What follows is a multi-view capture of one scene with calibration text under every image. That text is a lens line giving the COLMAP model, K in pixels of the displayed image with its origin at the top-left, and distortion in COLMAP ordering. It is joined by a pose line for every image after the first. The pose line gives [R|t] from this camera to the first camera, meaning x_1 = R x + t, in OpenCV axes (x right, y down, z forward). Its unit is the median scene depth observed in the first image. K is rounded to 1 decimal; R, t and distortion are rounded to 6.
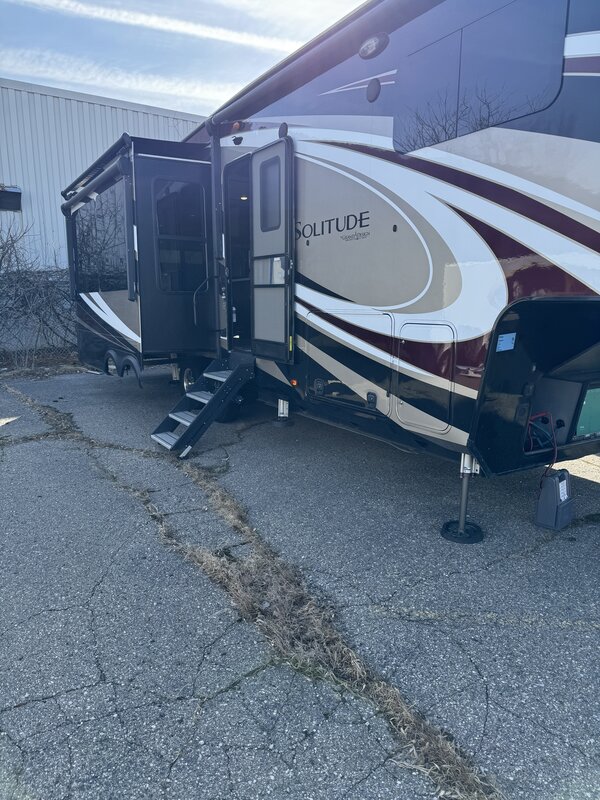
lens RADIAL K [[564.6, 0, 300.6], [0, 564.6, 399.1], [0, 0, 1]] dist [0.039487, -0.044455]
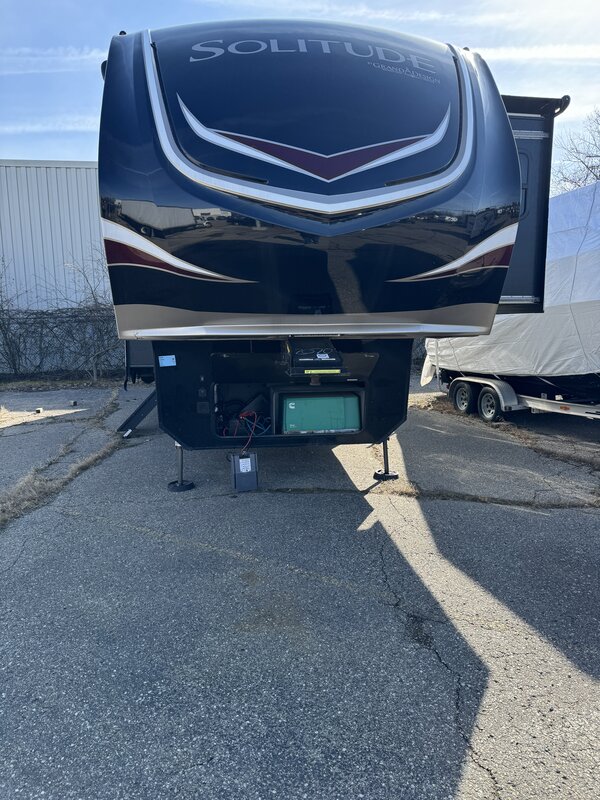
lens RADIAL K [[564.6, 0, 295.0], [0, 564.6, 403.3], [0, 0, 1]] dist [0.039487, -0.044455]
pose [[0.923507, 0.050543, -0.380237, 1.140295], [-0.060810, 0.998036, -0.015028, 0.018296], [0.378731, 0.037001, 0.924767, -0.288935]]
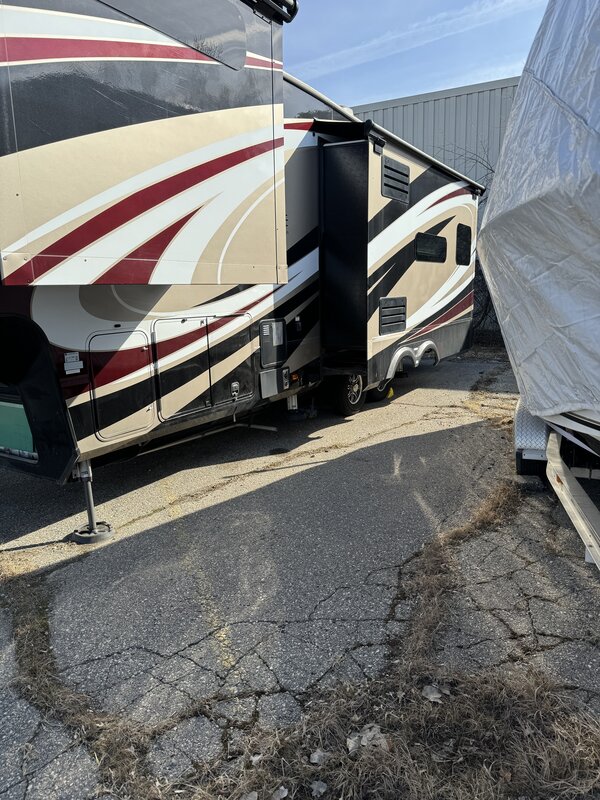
lens RADIAL K [[564.6, 0, 305.9], [0, 564.6, 393.3], [0, 0, 1]] dist [0.039487, -0.044455]
pose [[0.517182, 0.157860, -0.841191, 1.810244], [-0.134272, 0.985638, 0.102414, -0.226845], [0.845277, 0.059982, 0.530951, 1.043008]]
